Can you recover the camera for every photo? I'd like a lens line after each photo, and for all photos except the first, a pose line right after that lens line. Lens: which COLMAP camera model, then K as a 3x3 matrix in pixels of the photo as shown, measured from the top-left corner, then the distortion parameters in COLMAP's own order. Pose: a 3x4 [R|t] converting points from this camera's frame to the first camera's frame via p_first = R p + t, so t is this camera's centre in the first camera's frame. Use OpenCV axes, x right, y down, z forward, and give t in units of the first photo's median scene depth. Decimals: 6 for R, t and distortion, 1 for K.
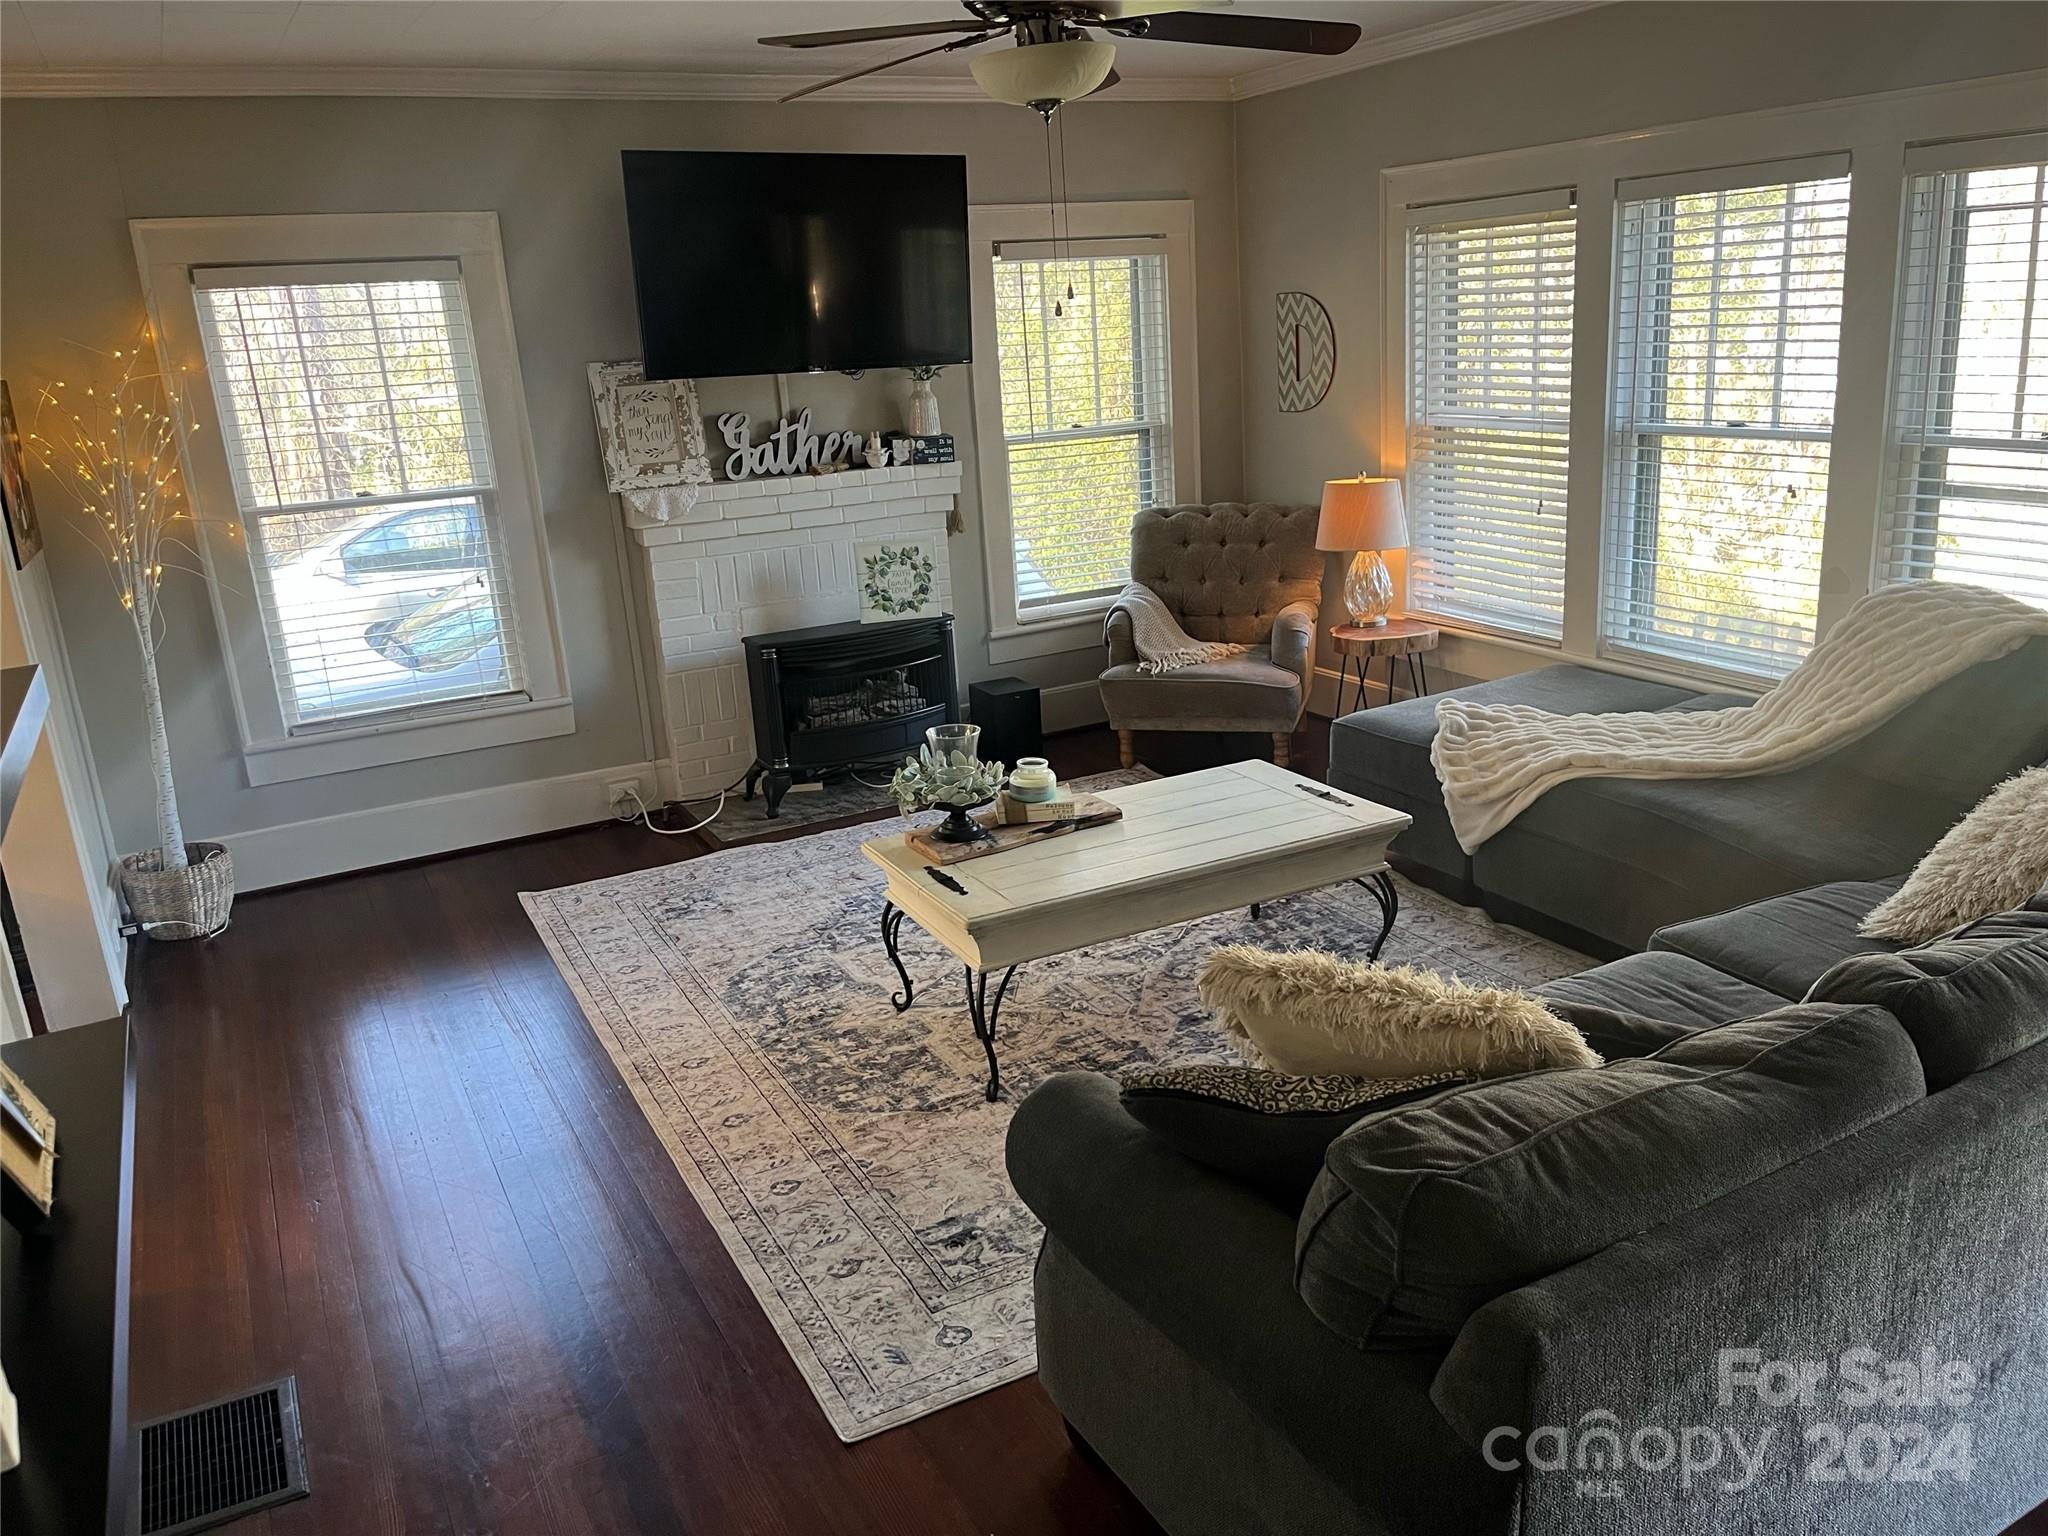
lens RADIAL K [[1552.7, 0, 1069.9], [0, 1552.7, 782.4], [0, 0, 1]] dist [0.037011, -0.041244]
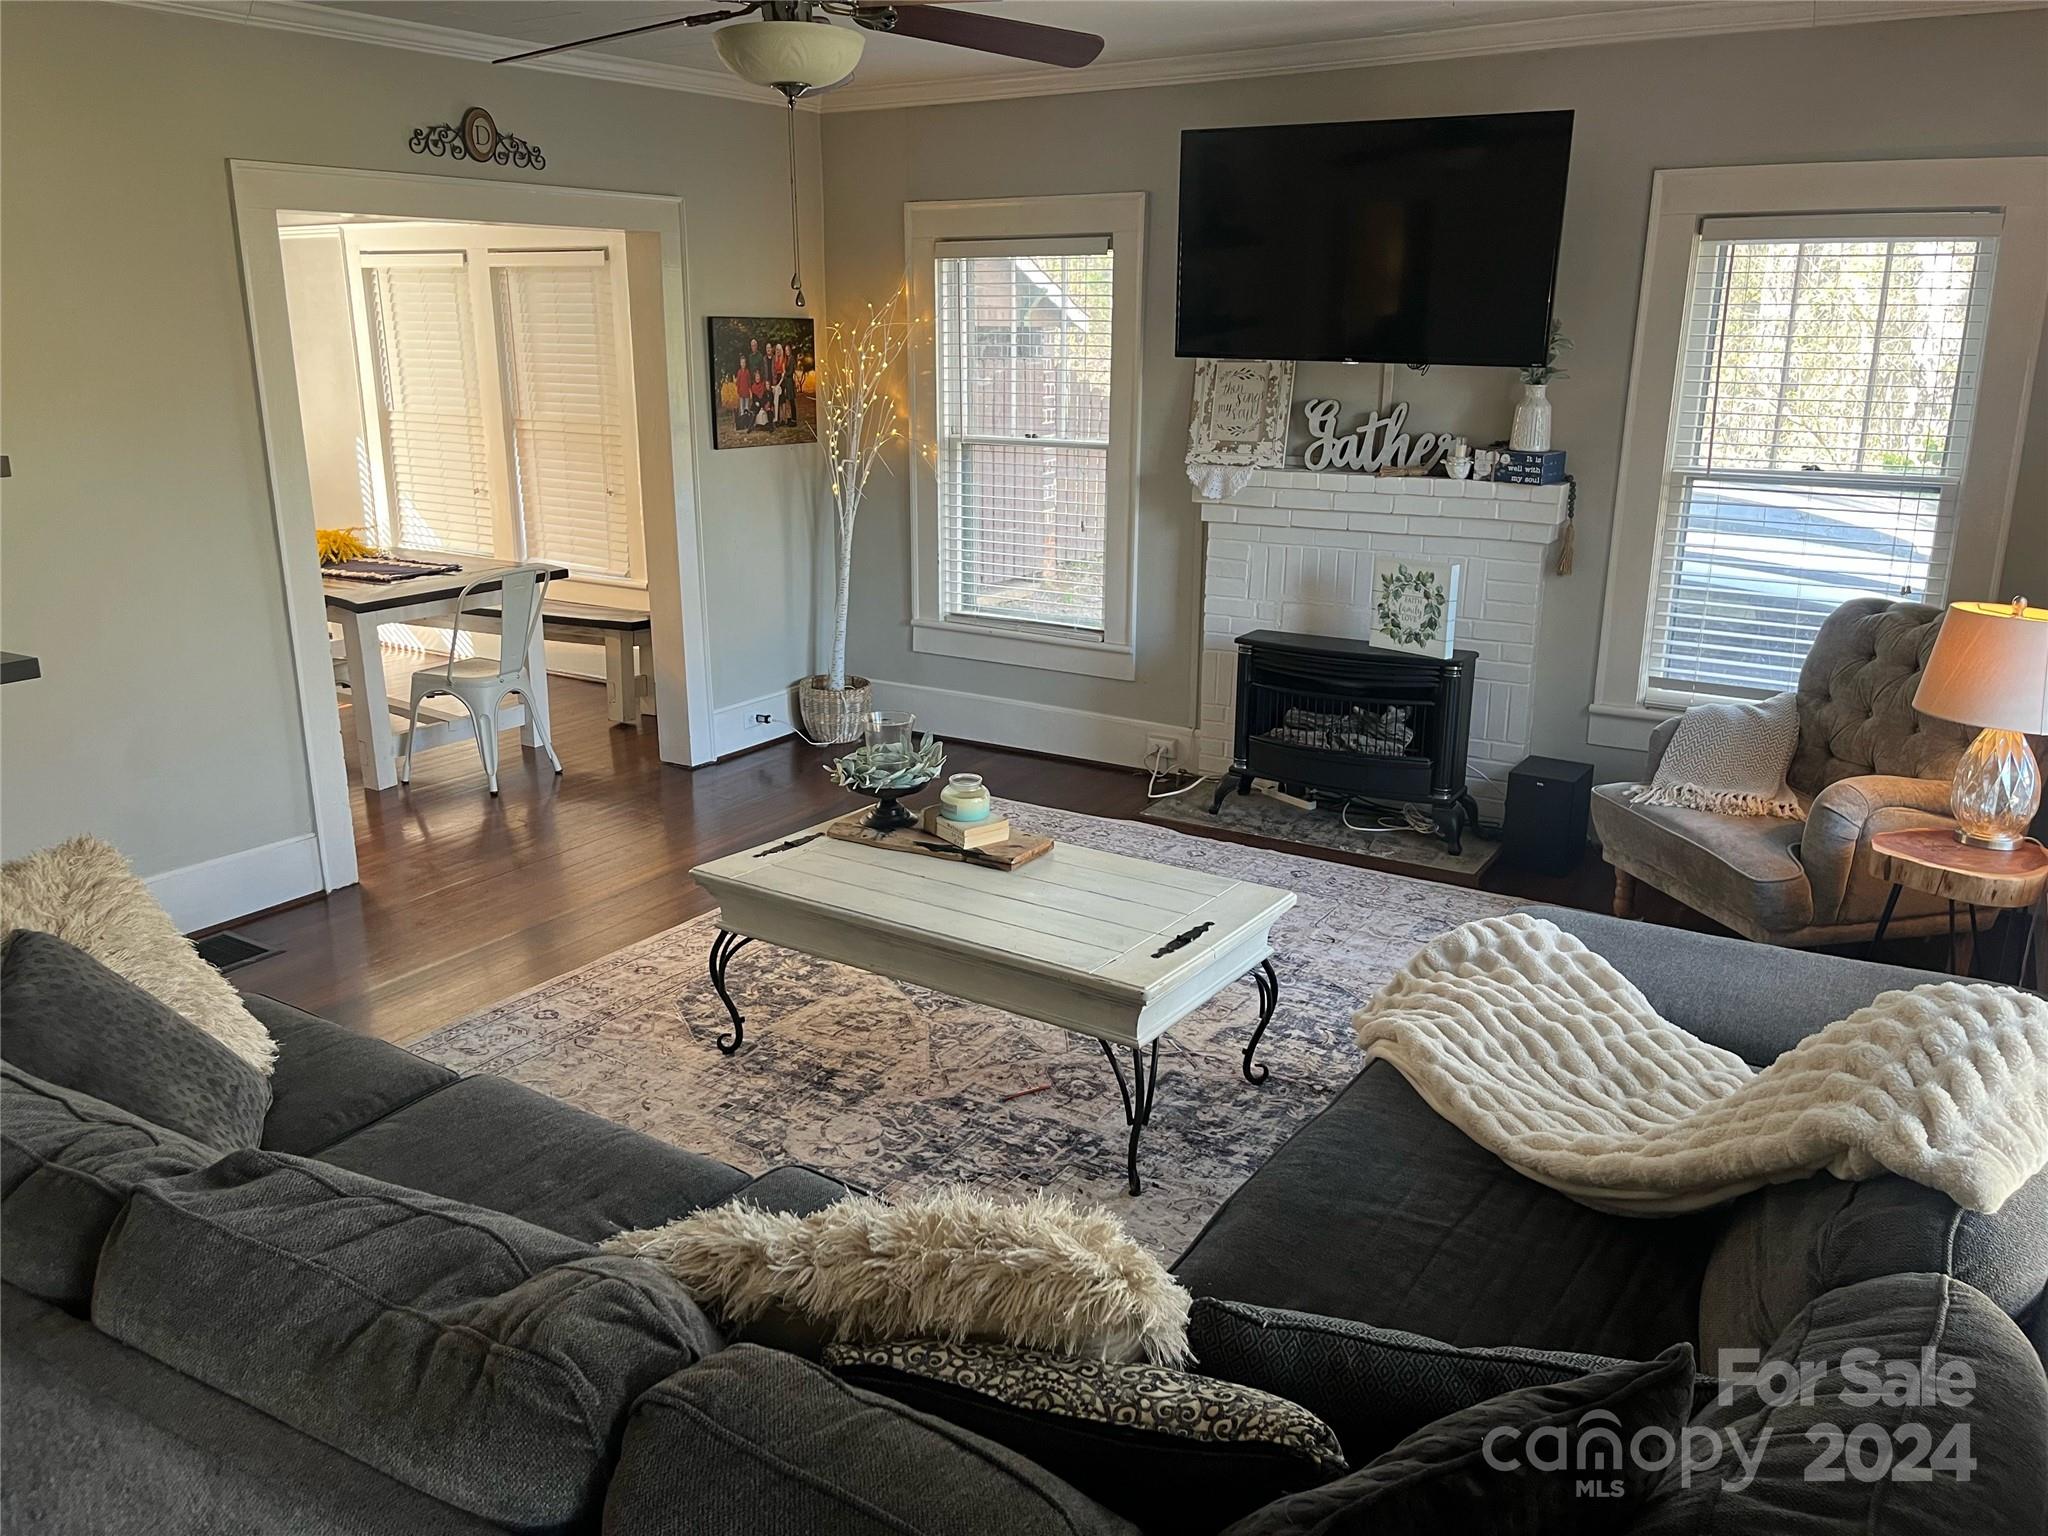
lens RADIAL K [[1552.7, 0, 1008.5], [0, 1552.7, 769.4], [0, 0, 1]] dist [0.037011, -0.041244]
pose [[0.477321, 0.294322, -0.827973, 0.538472], [-0.283074, 0.943512, 0.172203, -0.131981], [0.831886, 0.152182, 0.533673, 0.362782]]
